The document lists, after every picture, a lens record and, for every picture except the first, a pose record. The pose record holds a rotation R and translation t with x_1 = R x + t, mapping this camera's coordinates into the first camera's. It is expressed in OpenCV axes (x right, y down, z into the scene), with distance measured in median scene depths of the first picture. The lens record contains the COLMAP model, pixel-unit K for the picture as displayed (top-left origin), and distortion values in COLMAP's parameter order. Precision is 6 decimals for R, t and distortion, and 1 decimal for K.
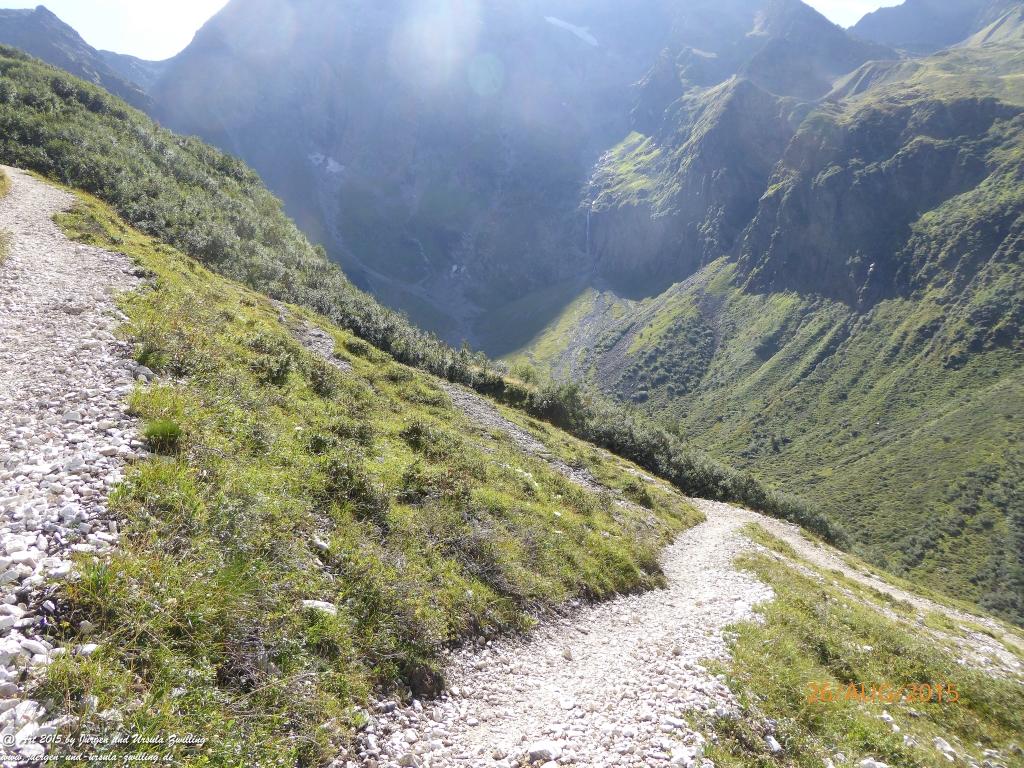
lens RADIAL K [[756.3, 0, 513.5], [0, 756.3, 380.4], [0, 0, 1]] dist [0.006409, -0.011625]
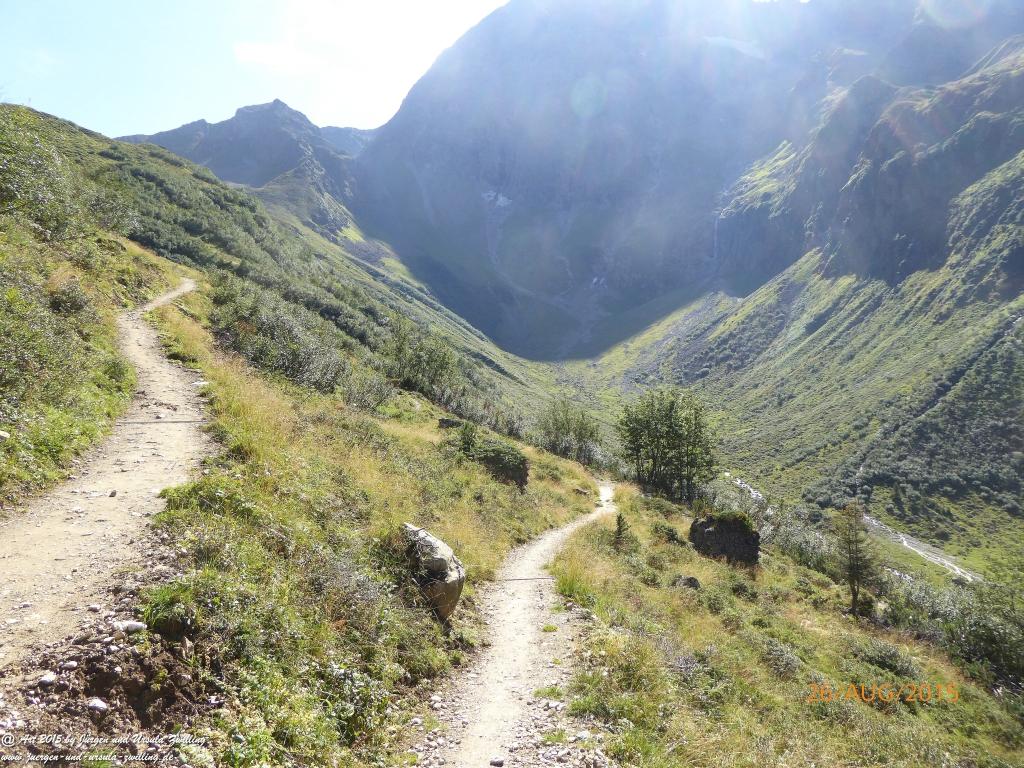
lens RADIAL K [[747.9, 0, 511.1], [0, 747.9, 387.0], [0, 0, 1]] dist [-0.000046, 0.000216]
pose [[0.954523, -0.026684, -0.296941, 0.213868], [0.018706, 0.999385, -0.029676, 0.066104], [0.297550, 0.022772, 0.954435, -0.144934]]
